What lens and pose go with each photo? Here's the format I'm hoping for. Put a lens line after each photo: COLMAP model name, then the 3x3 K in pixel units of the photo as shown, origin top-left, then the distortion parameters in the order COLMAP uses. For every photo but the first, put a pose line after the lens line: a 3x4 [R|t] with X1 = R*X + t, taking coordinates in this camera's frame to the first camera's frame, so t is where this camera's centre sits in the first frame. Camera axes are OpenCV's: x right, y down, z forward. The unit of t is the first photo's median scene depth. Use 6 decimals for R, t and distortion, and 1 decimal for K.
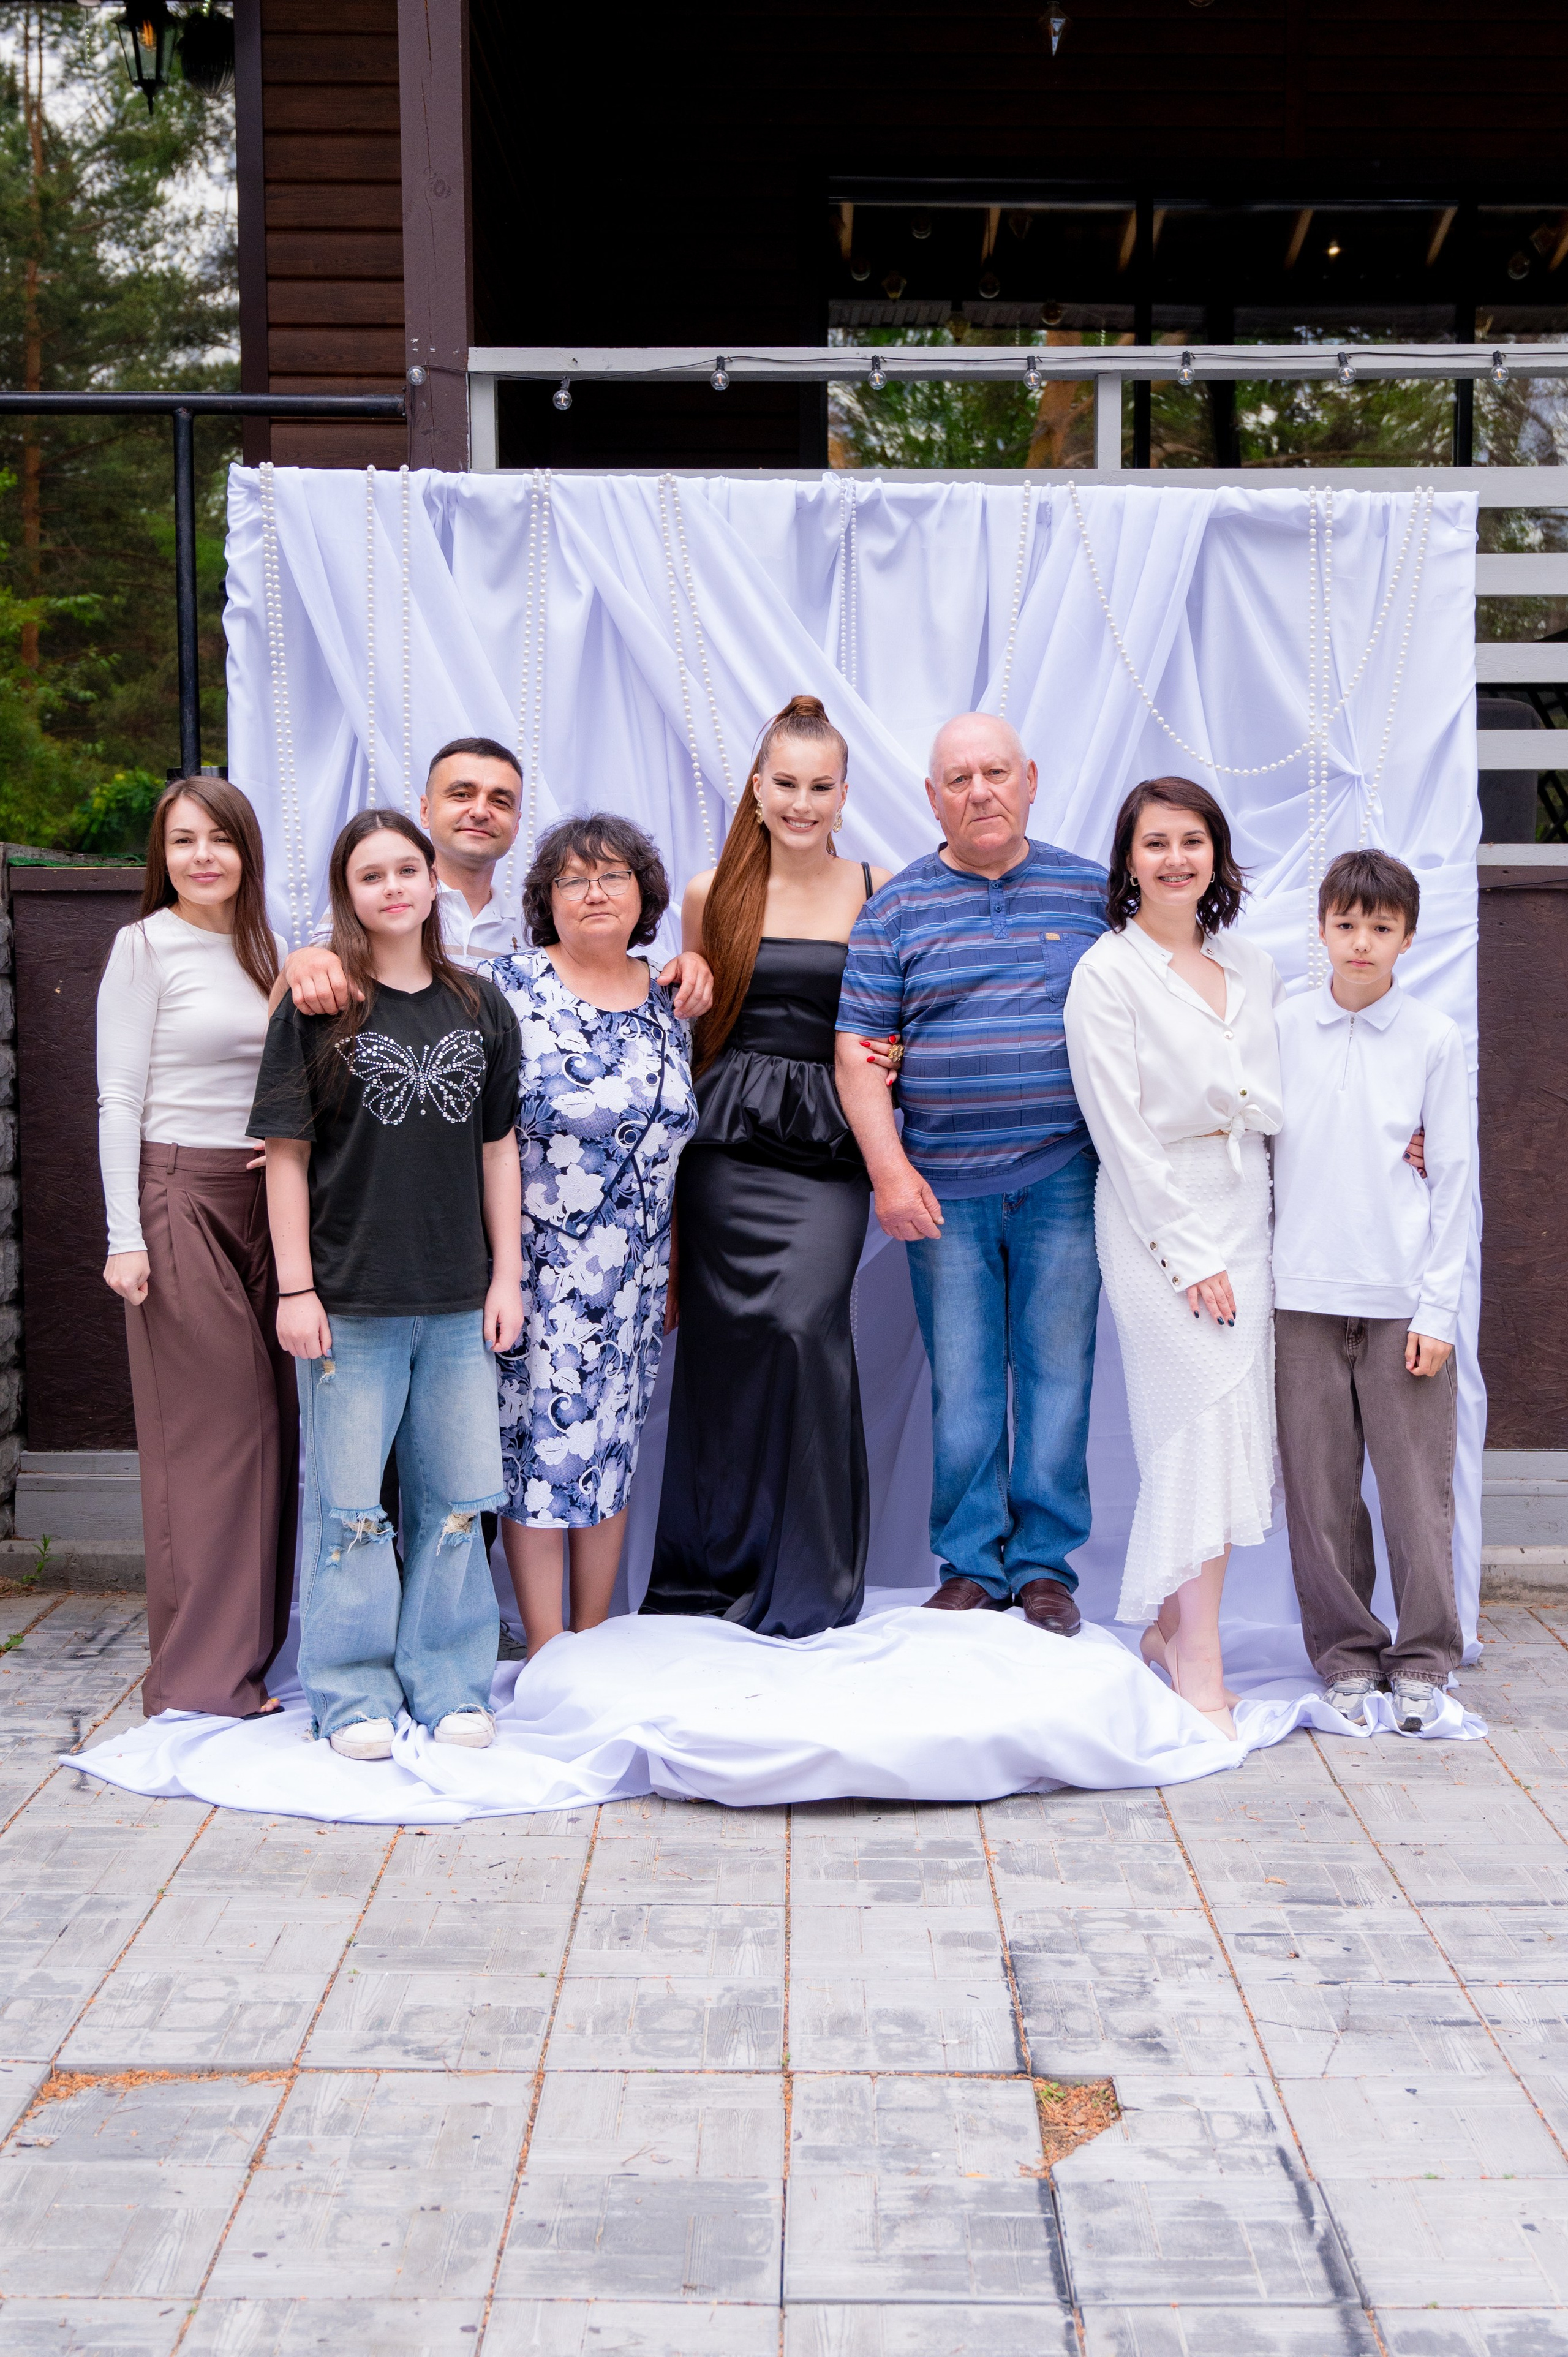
lens RADIAL K [[2814.1, 0, 801.3], [0, 2814.1, 1167.6], [0, 0, 1]] dist [0.020496, 0.000000]
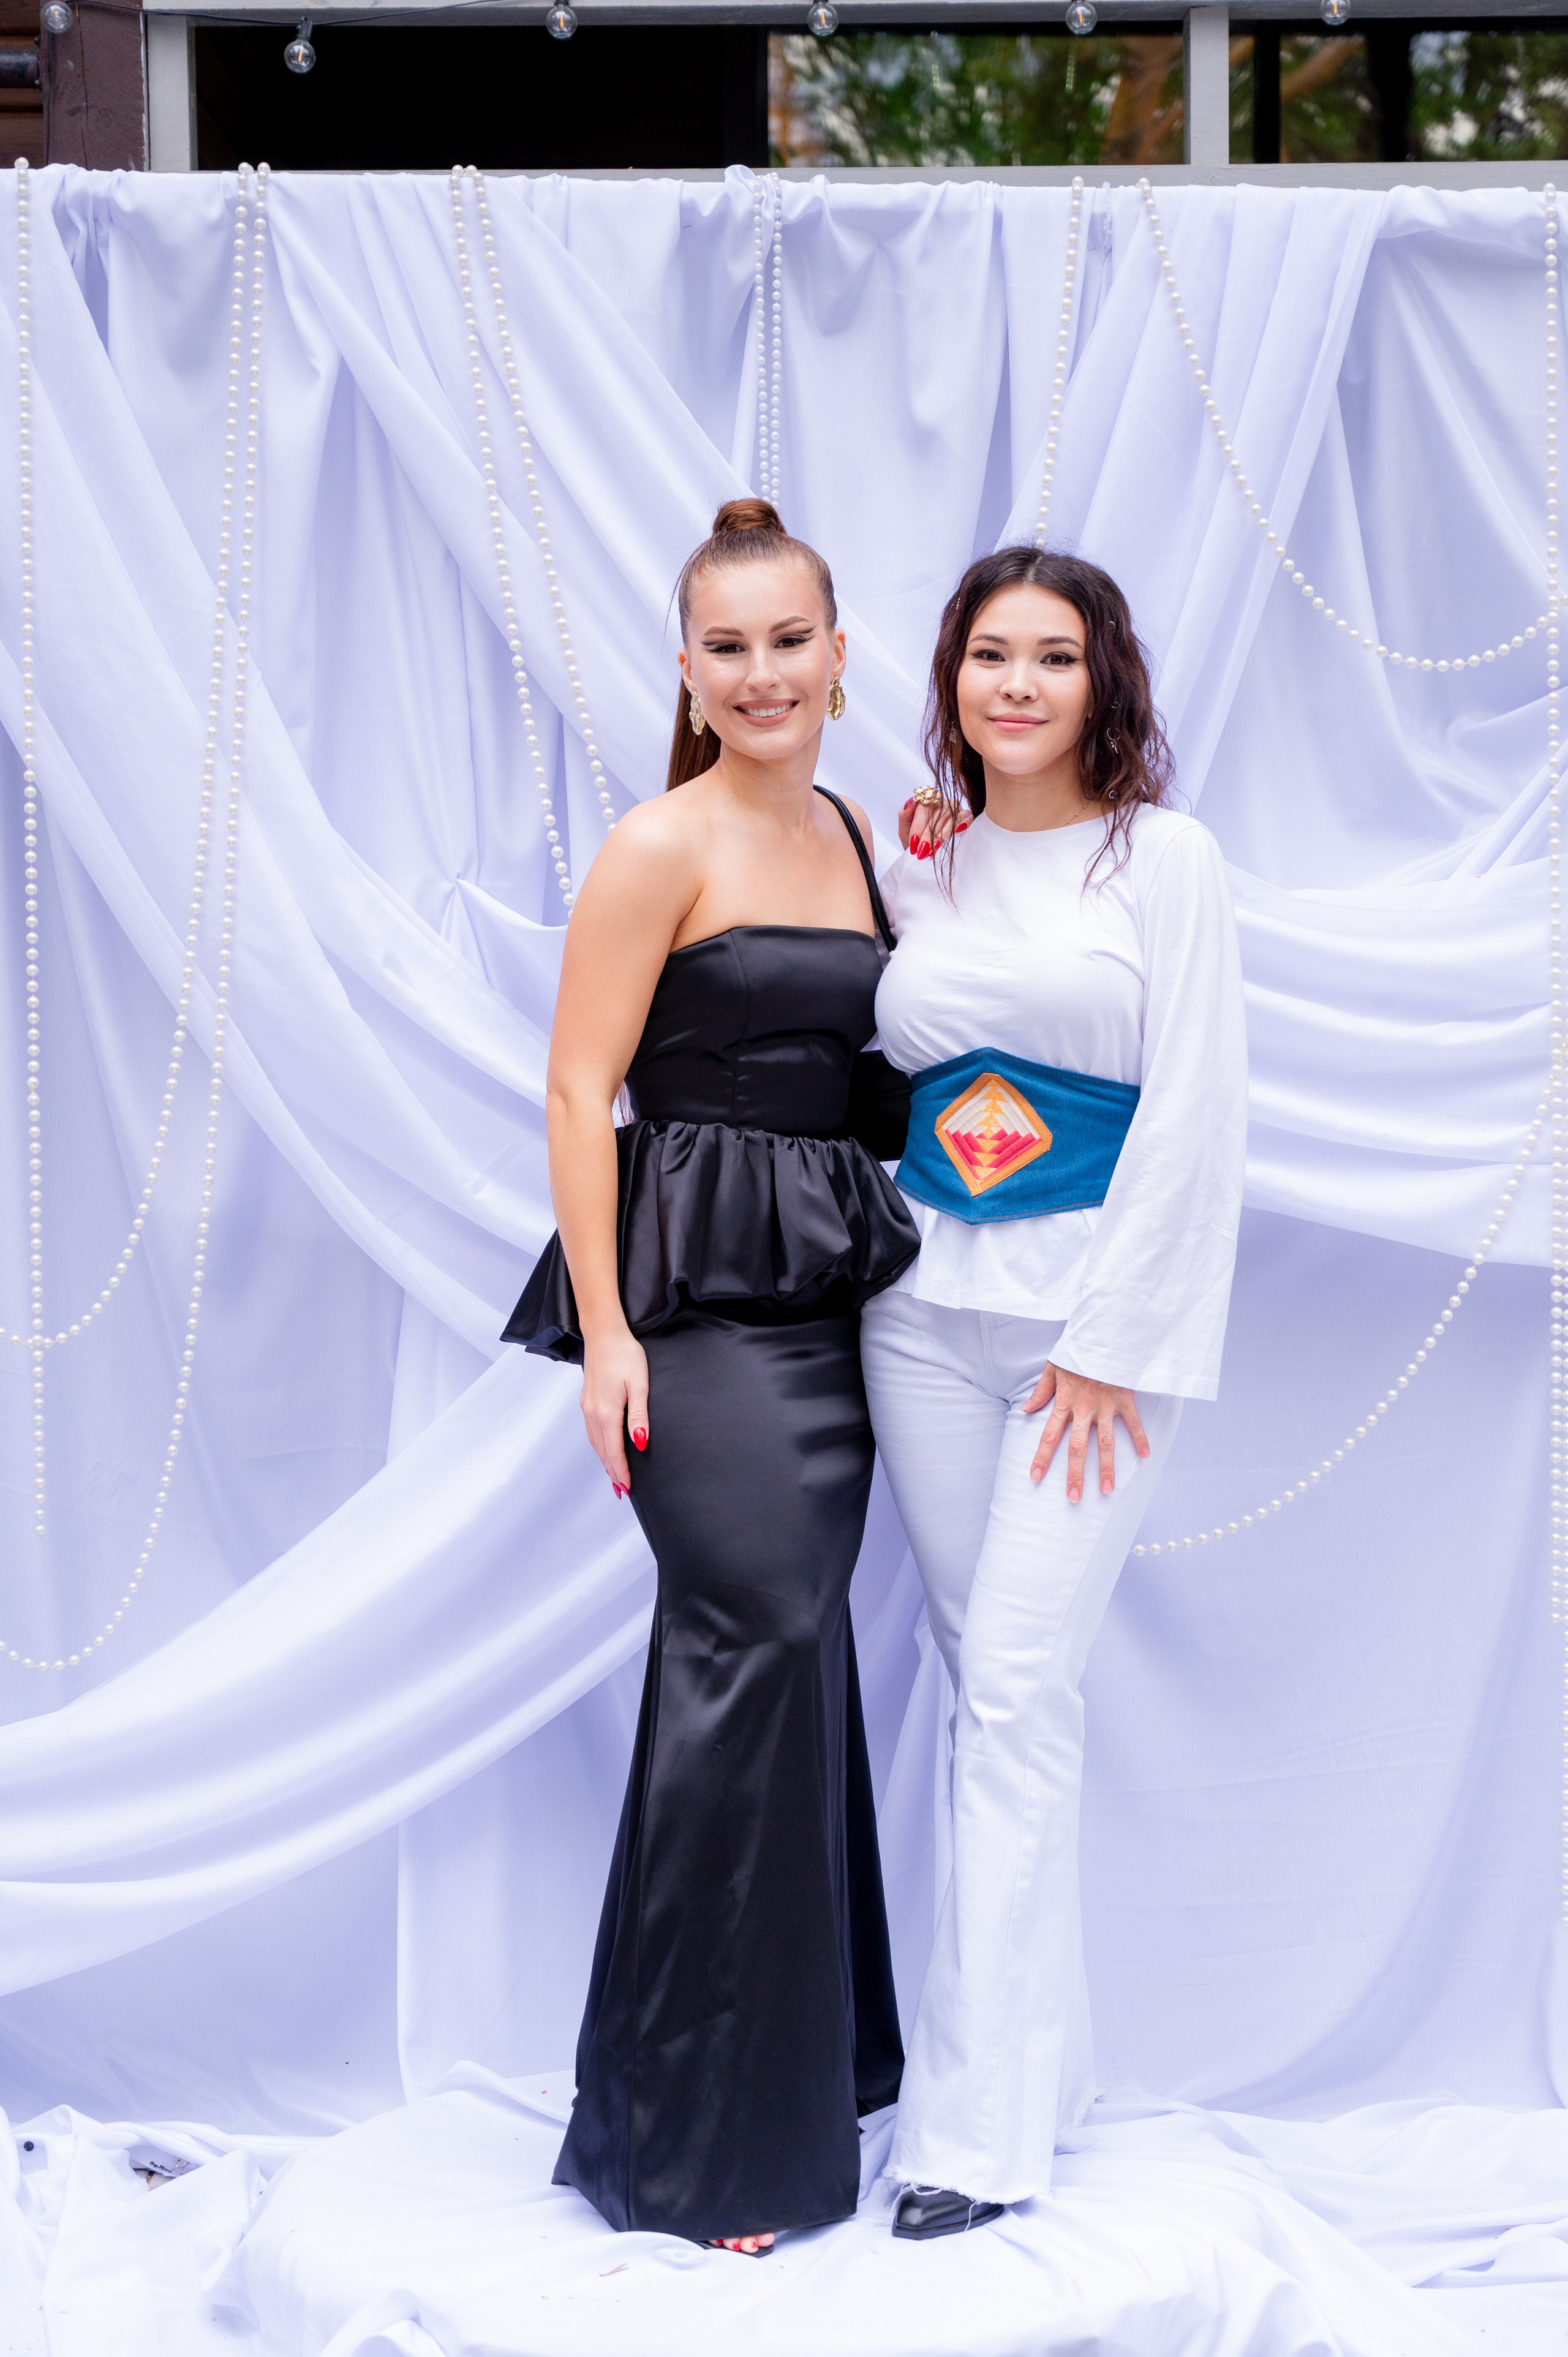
lens RADIAL K [[3990.4, 0, 782.2], [0, 3990.4, 1173.3], [0, 0, 1]] dist [0.053544, 0.000000]
pose [[0.999973, -0.006725, -0.003095, 0.020624], [0.006660, 0.999768, -0.020503, -0.016914], [0.003232, 0.020482, 0.999785, 0.159044]]
